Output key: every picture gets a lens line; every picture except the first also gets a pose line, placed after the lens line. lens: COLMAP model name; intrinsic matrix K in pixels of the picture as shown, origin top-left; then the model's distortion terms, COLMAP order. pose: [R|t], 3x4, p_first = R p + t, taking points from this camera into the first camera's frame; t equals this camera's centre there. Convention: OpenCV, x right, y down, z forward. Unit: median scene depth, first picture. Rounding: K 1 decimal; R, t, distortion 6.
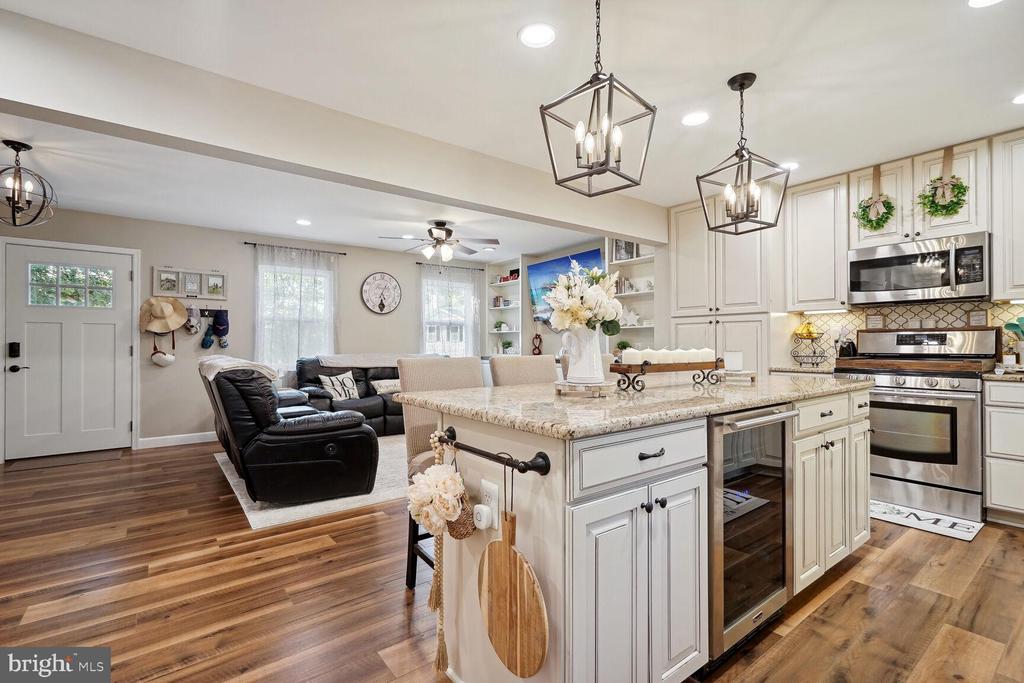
lens RADIAL K [[466.7, 0, 506.7], [0, 466.7, 342.4], [0, 0, 1]] dist [-0.007498, 0.005843]
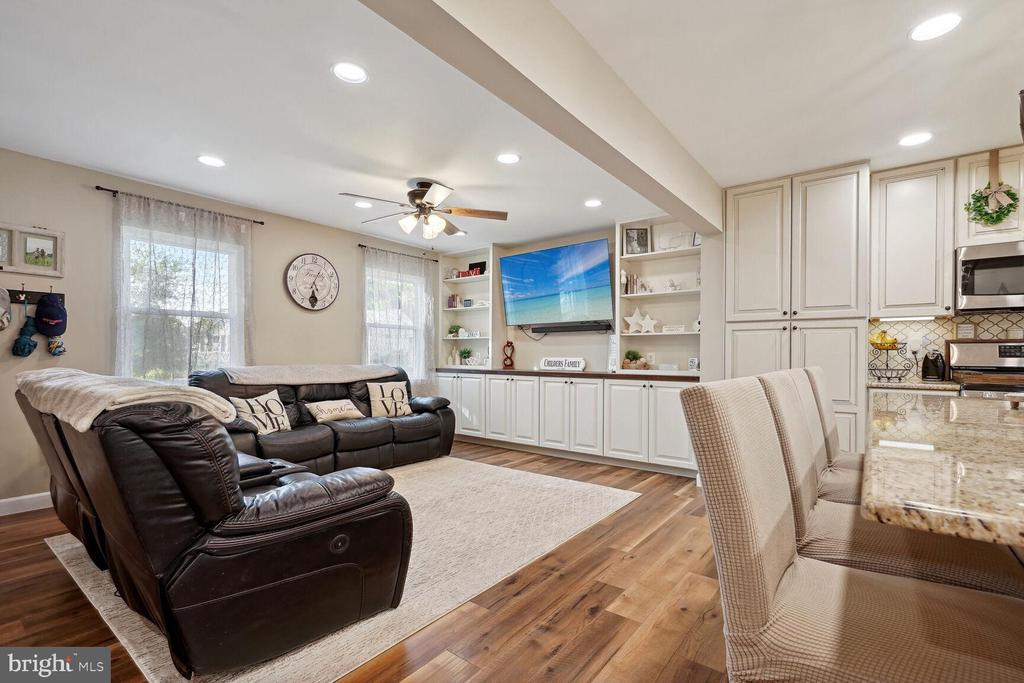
lens RADIAL K [[466.7, 0, 512.4], [0, 466.7, 359.1], [0, 0, 1]] dist [-0.007498, 0.005843]
pose [[0.964540, 0.004337, 0.263901, -0.282854], [-0.008402, 0.999863, 0.014276, 0.004178], [-0.263803, -0.015987, 0.964444, 0.370427]]
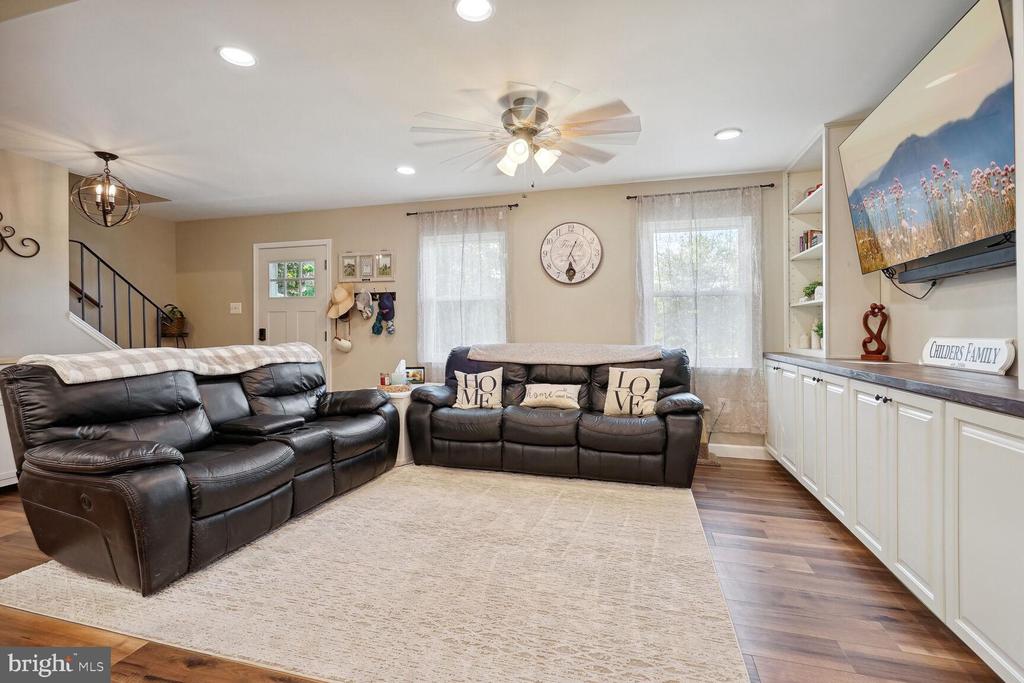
lens RADIAL K [[466.7, 0, 506.3], [0, 466.7, 332.4], [0, 0, 1]] dist [-0.007498, 0.005843]
pose [[0.602569, 0.003530, -0.798059, 0.379051], [0.005981, 0.999942, 0.008939, 0.003570], [0.798045, -0.010159, 0.602513, 0.924850]]
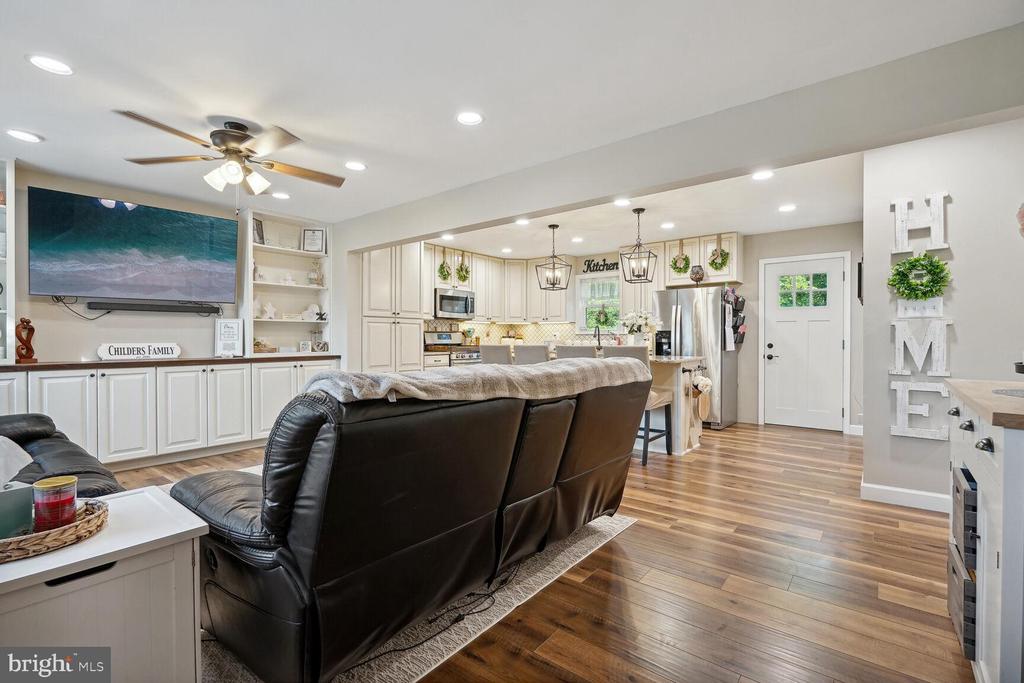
lens RADIAL K [[466.7, 0, 507.9], [0, 466.7, 341.2], [0, 0, 1]] dist [-0.007498, 0.005843]
pose [[-0.241931, -0.001768, 0.970292, -1.096009], [-0.004195, 0.999991, 0.000777, 0.009970], [-0.970284, -0.003882, -0.241937, 1.142481]]
